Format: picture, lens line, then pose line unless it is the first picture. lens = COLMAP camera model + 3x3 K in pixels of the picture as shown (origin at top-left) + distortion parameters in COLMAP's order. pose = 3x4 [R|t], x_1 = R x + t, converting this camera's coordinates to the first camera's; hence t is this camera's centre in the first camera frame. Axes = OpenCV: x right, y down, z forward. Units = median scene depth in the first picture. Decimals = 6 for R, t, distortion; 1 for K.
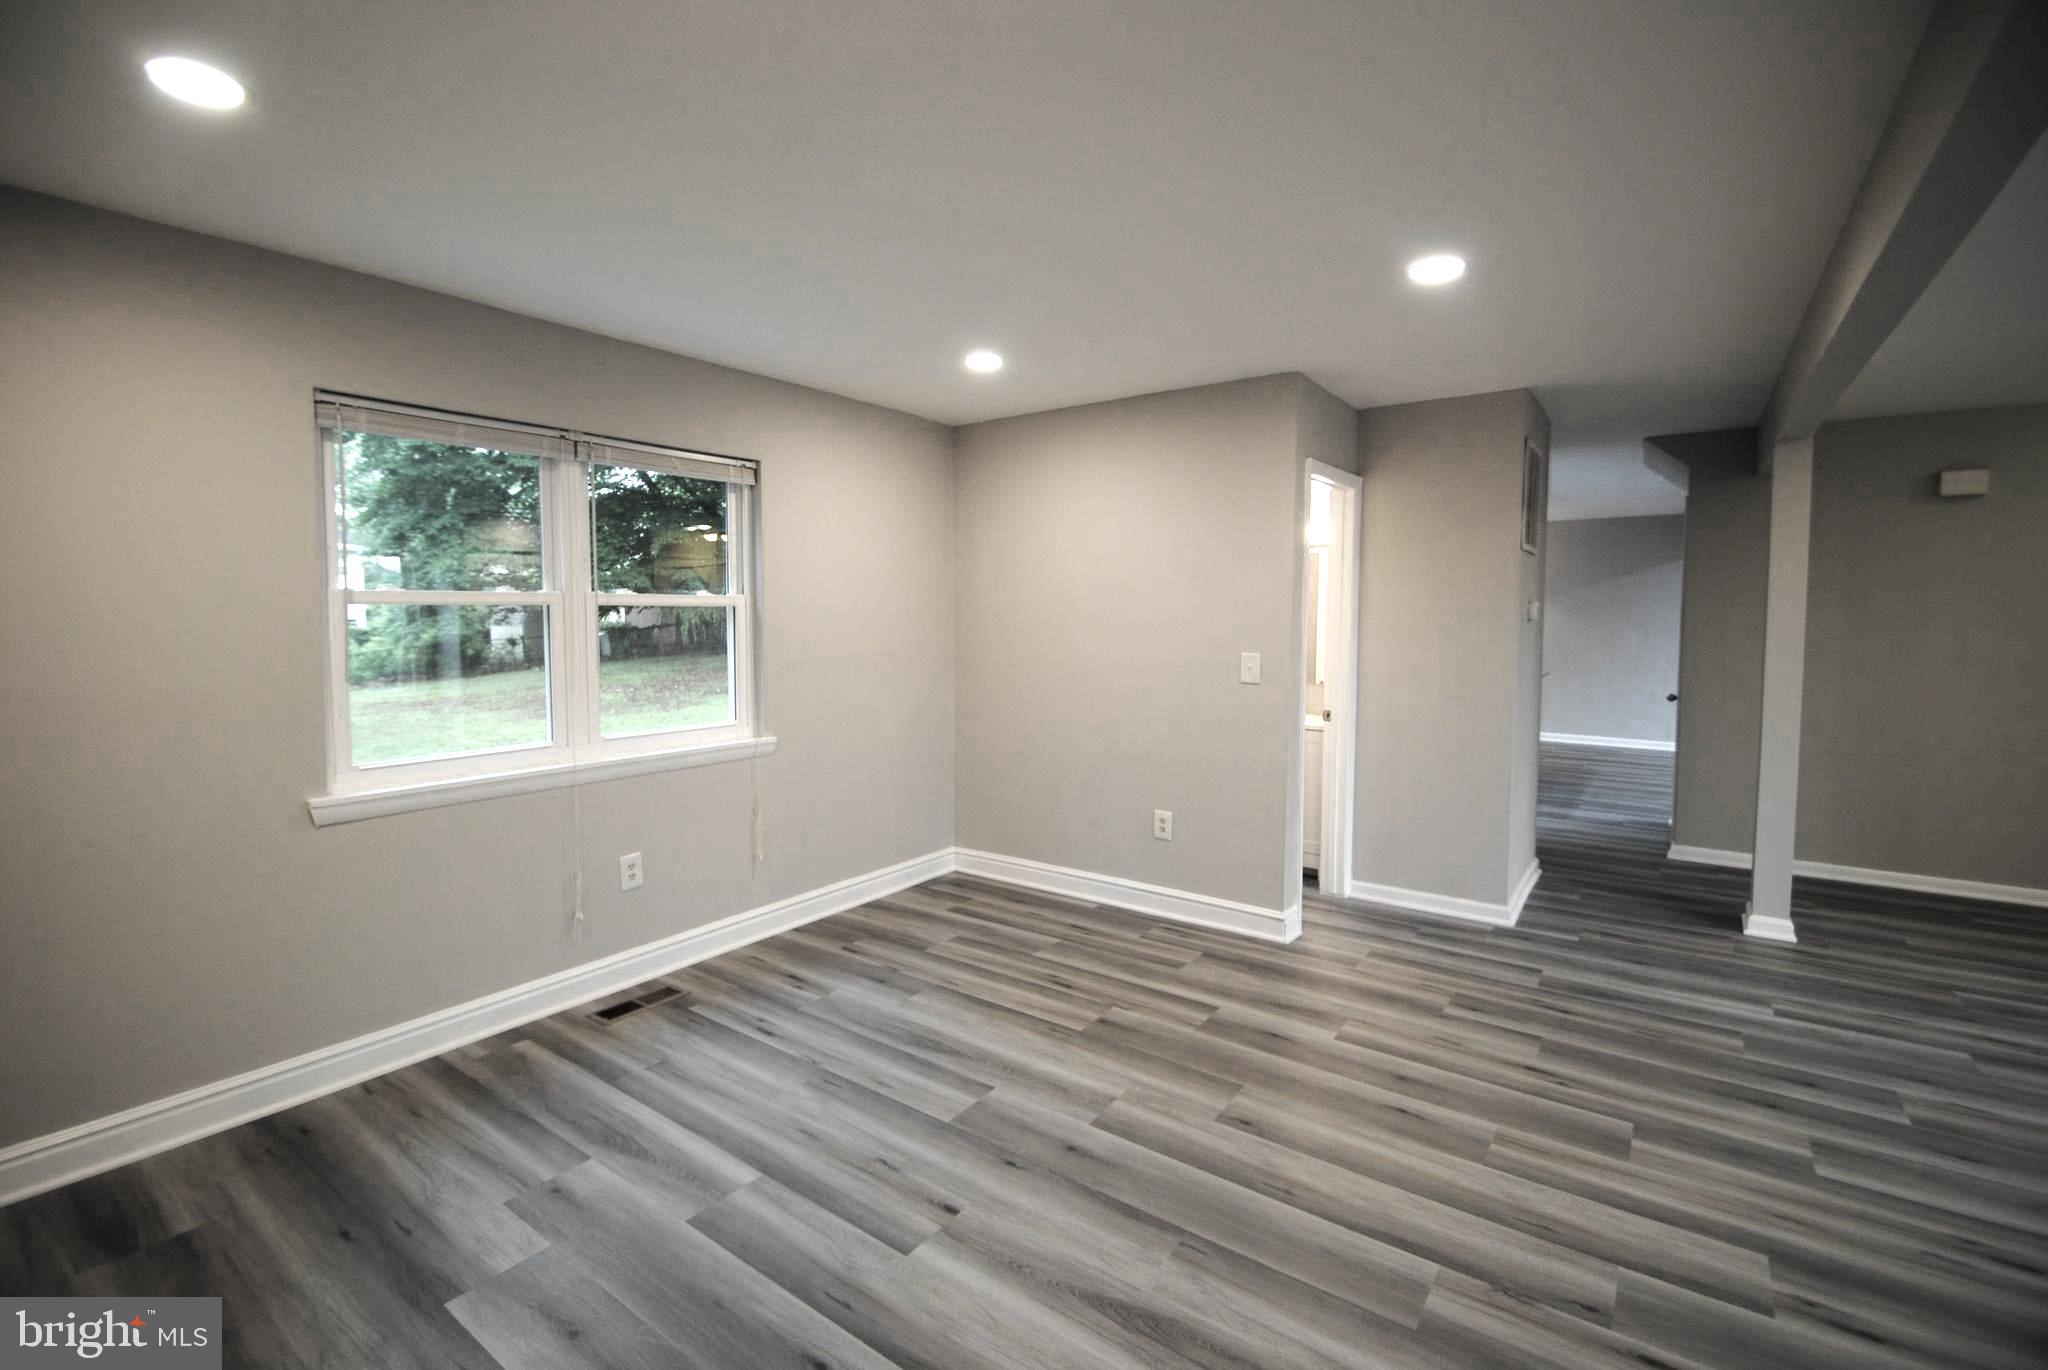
lens RADIAL K [[901.3, 0, 1001.0], [0, 901.3, 665.1], [0, 0, 1]] dist [0.016268, -0.019211]
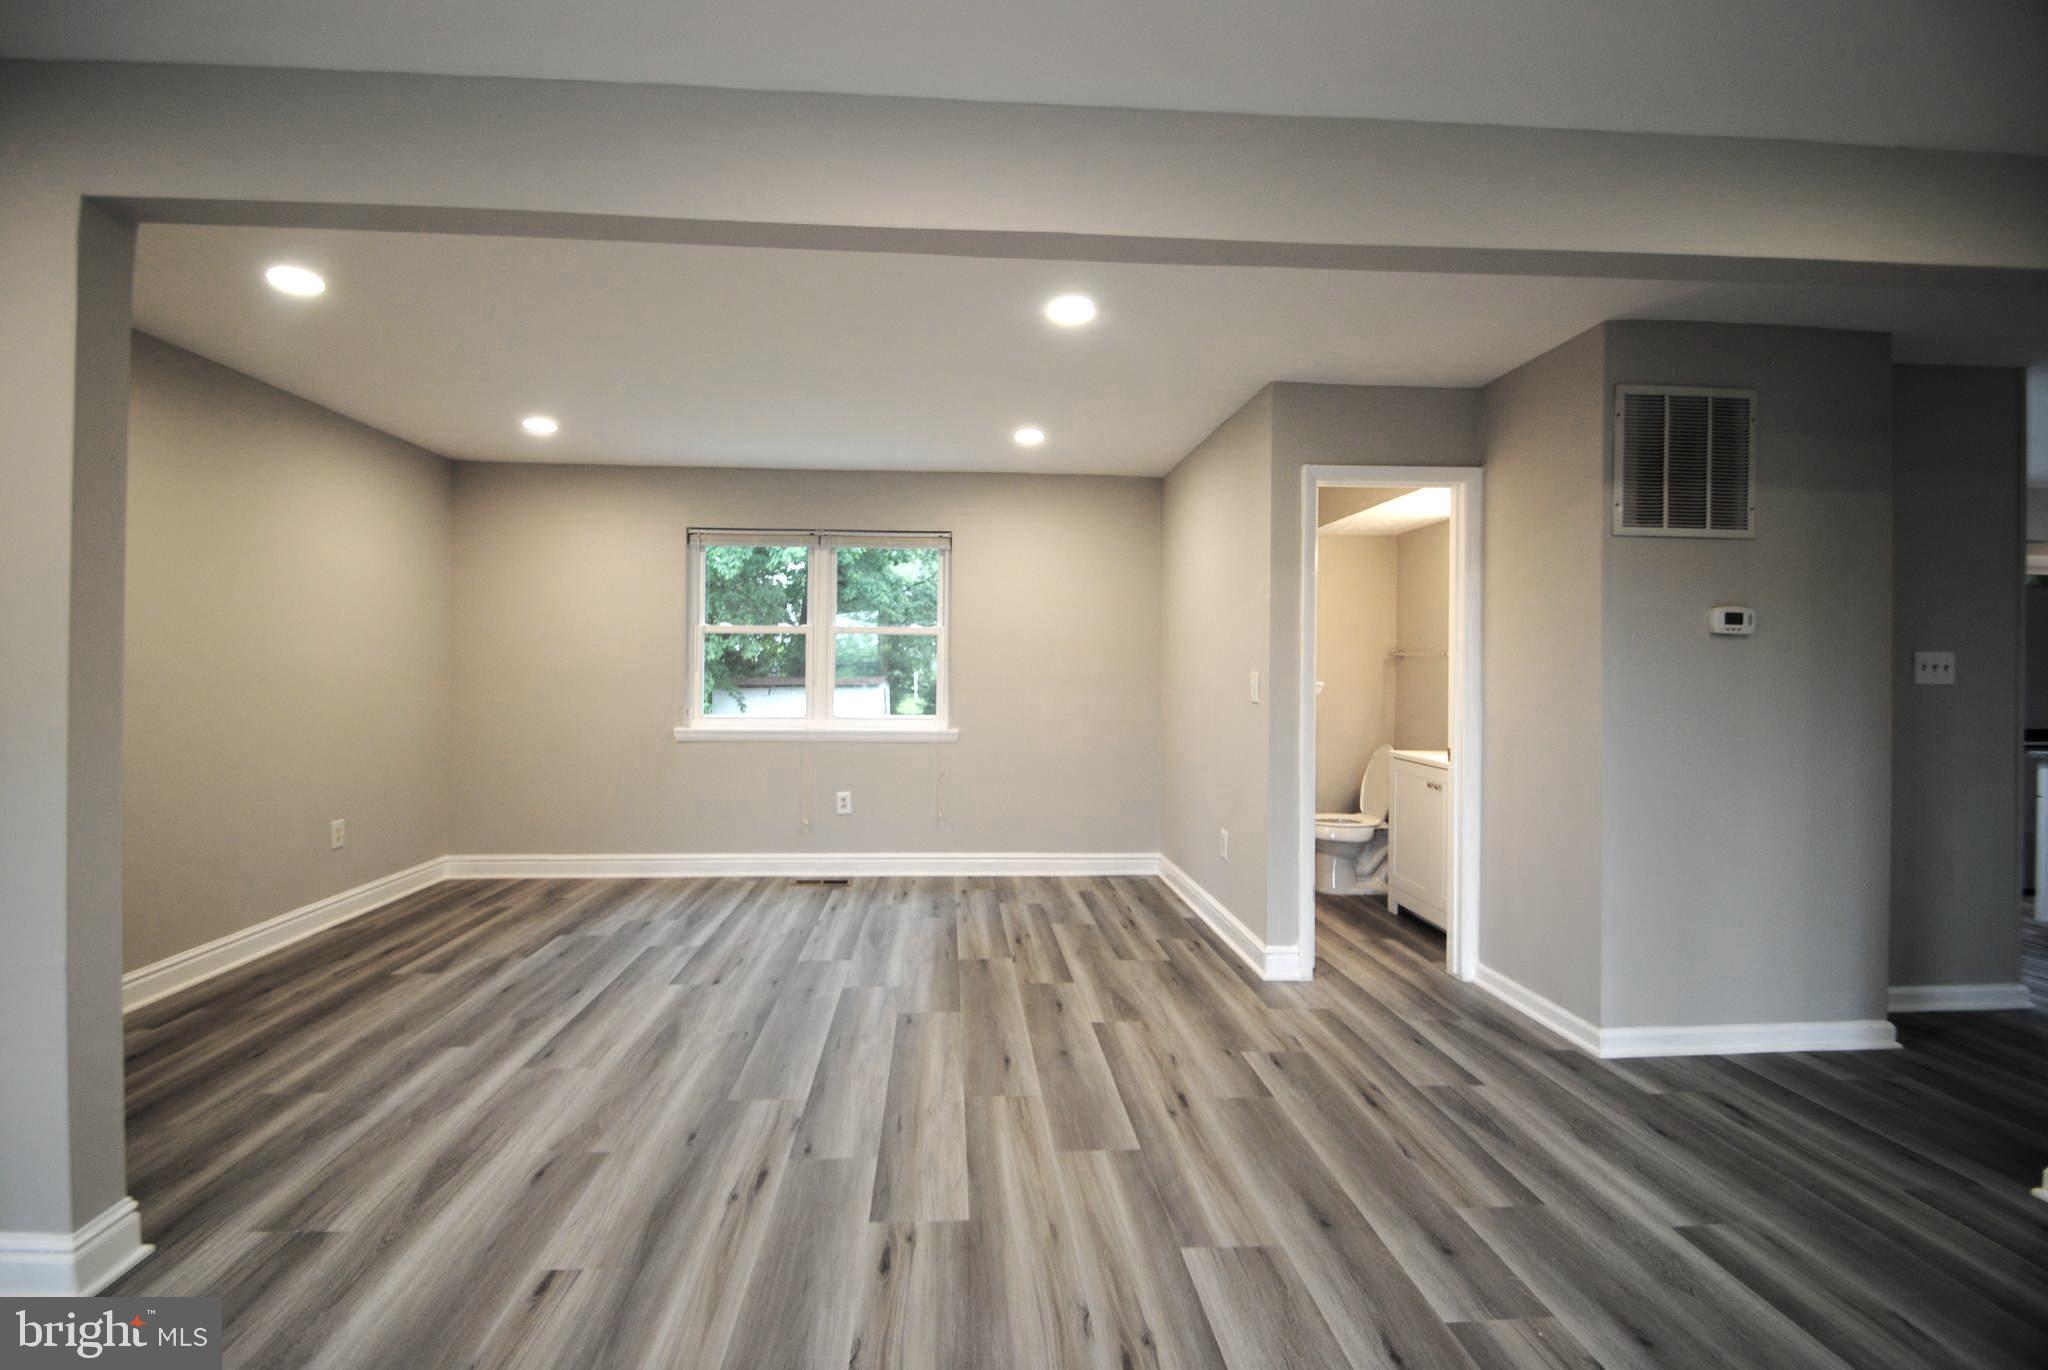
lens RADIAL K [[901.3, 0, 1001.0], [0, 901.3, 665.1], [0, 0, 1]] dist [0.016268, -0.019211]
pose [[0.645211, 0.003751, -0.763995, 0.966772], [-0.053083, 0.997791, -0.039931, 0.038244], [0.762158, 0.066319, 0.643985, 0.184328]]
